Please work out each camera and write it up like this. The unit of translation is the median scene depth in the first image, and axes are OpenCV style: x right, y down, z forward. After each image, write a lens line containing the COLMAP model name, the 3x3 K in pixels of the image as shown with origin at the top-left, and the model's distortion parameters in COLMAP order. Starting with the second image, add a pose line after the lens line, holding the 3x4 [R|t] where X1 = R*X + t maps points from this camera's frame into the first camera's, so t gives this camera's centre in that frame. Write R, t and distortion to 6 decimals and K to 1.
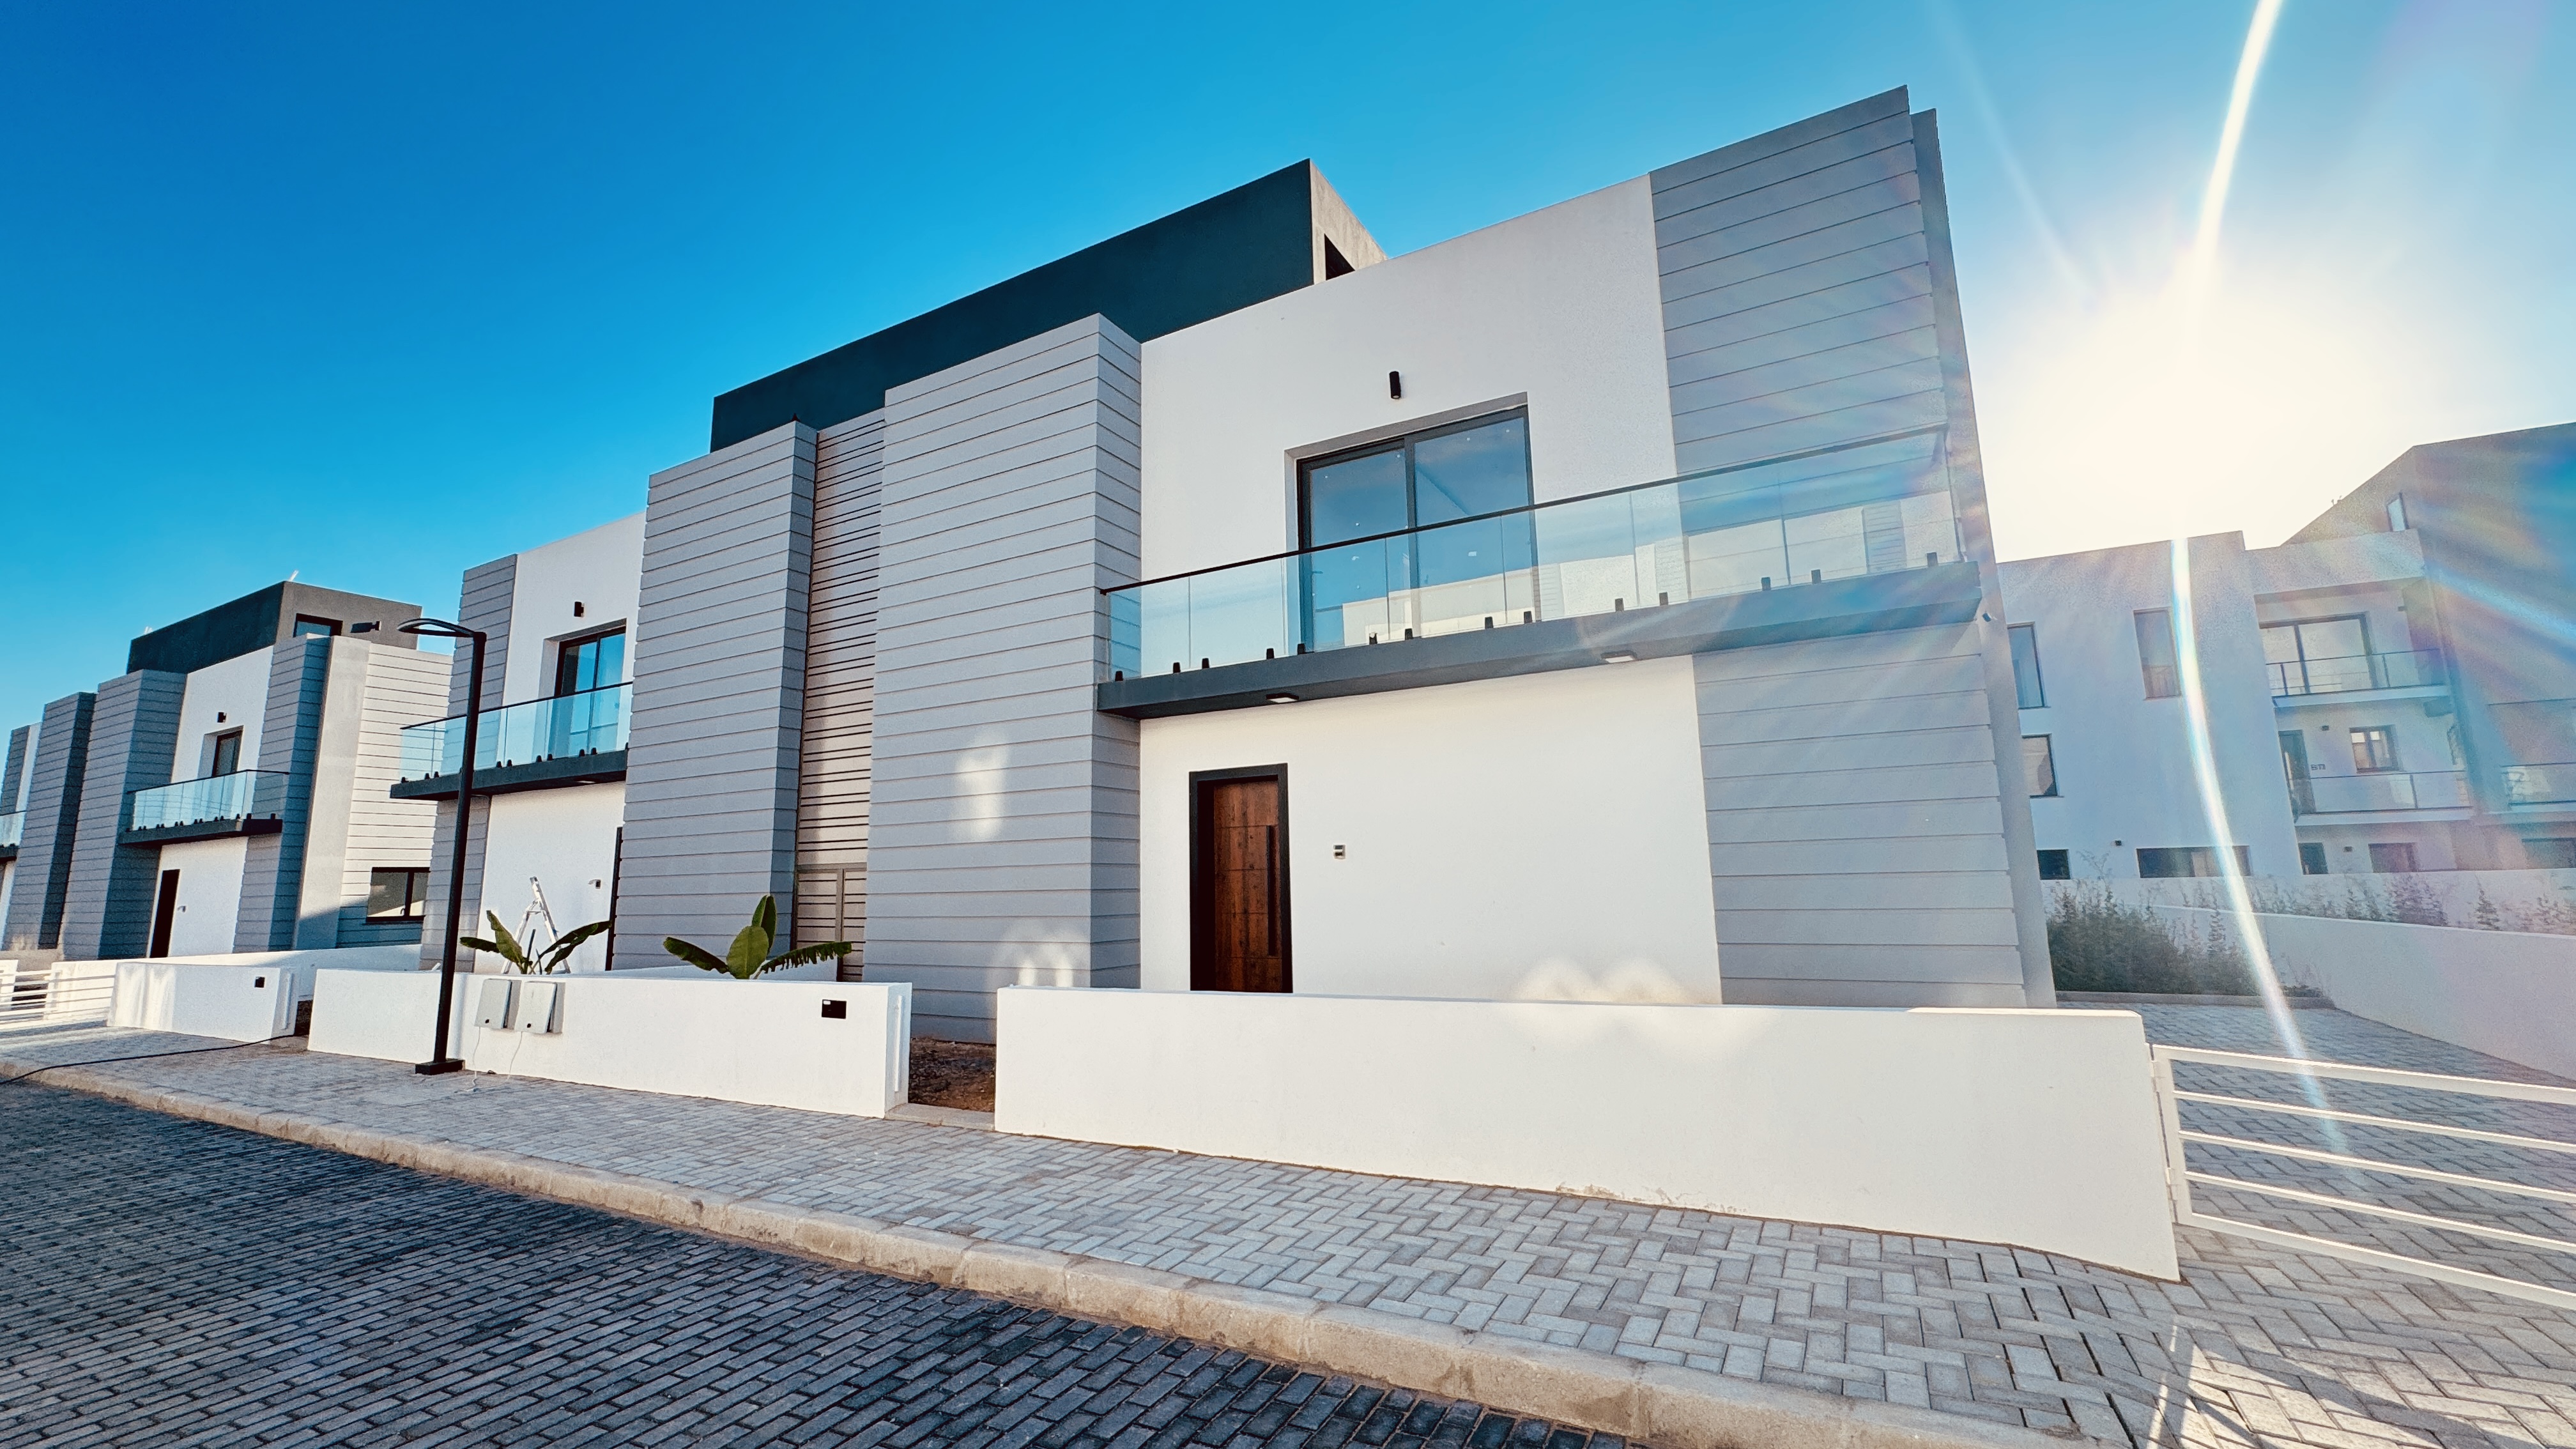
lens RADIAL K [[1023.5, 0, 1270.1], [0, 1023.5, 741.2], [0, 0, 1]] dist [-0.003219, 0.000175]
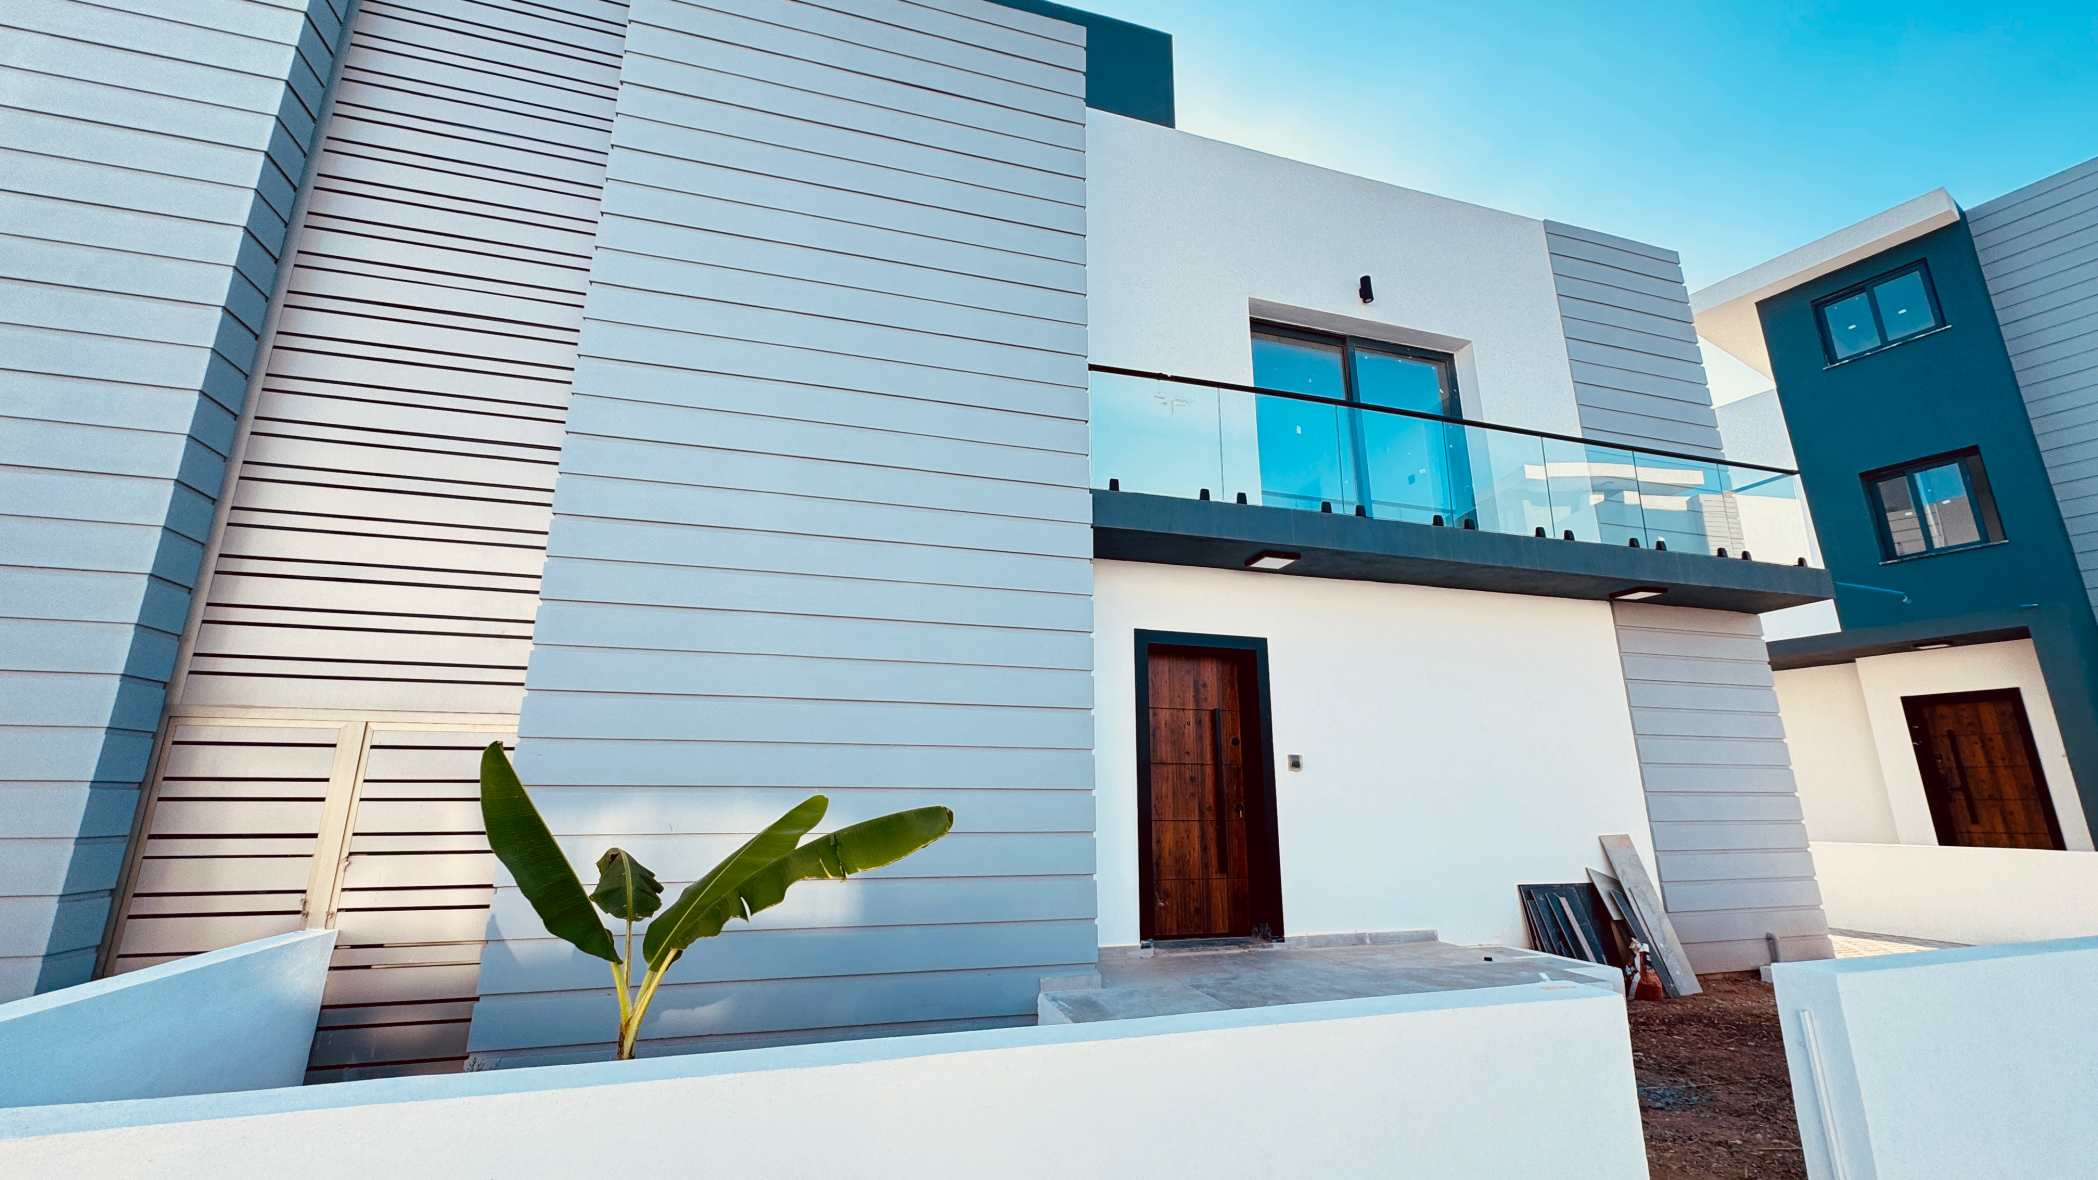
lens RADIAL K [[833.6, 0, 1047.9], [0, 833.6, 582.9], [0, 0, 1]] dist [-0.003219, 0.000175]
pose [[0.702543, 0.198764, 0.683320, -0.570052], [-0.114910, 0.979287, -0.166712, 0.106654], [-0.702303, 0.038602, 0.710831, 0.629390]]
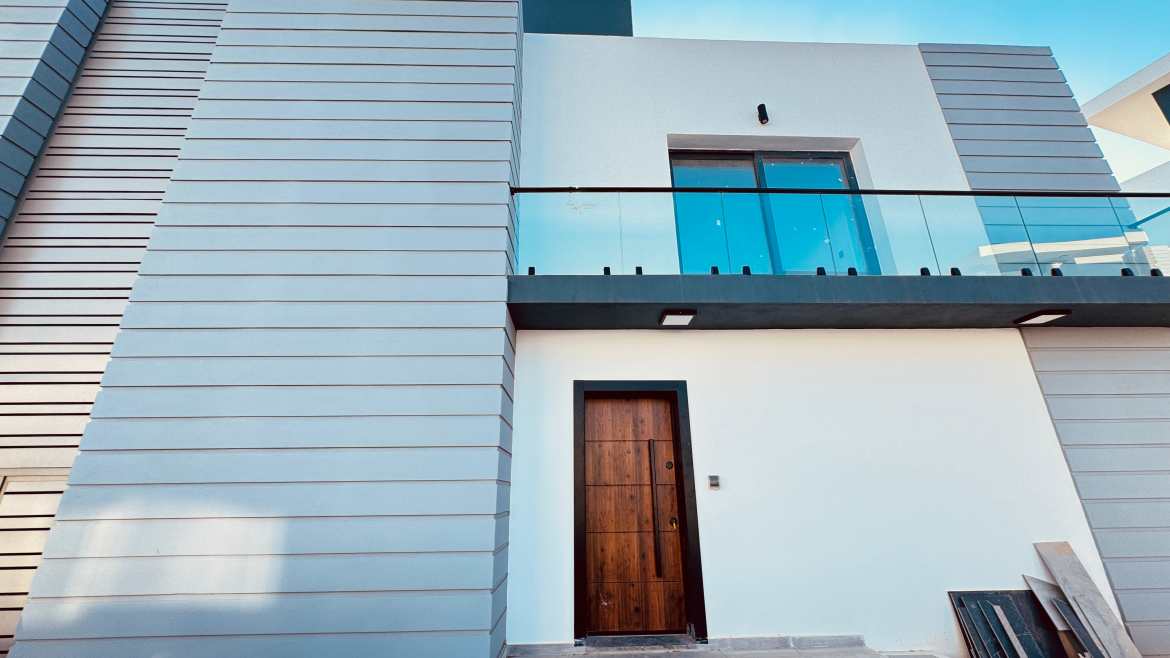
lens RADIAL K [[464.9, 0, 581.8], [0, 464.9, 325.5], [0, 0, 1]] dist [-0.003219, 0.000175]
pose [[0.858850, 0.180459, 0.479387, -0.308016], [-0.074235, 0.969857, -0.232093, 0.081309], [-0.506820, 0.163745, 0.846358, 0.630183]]
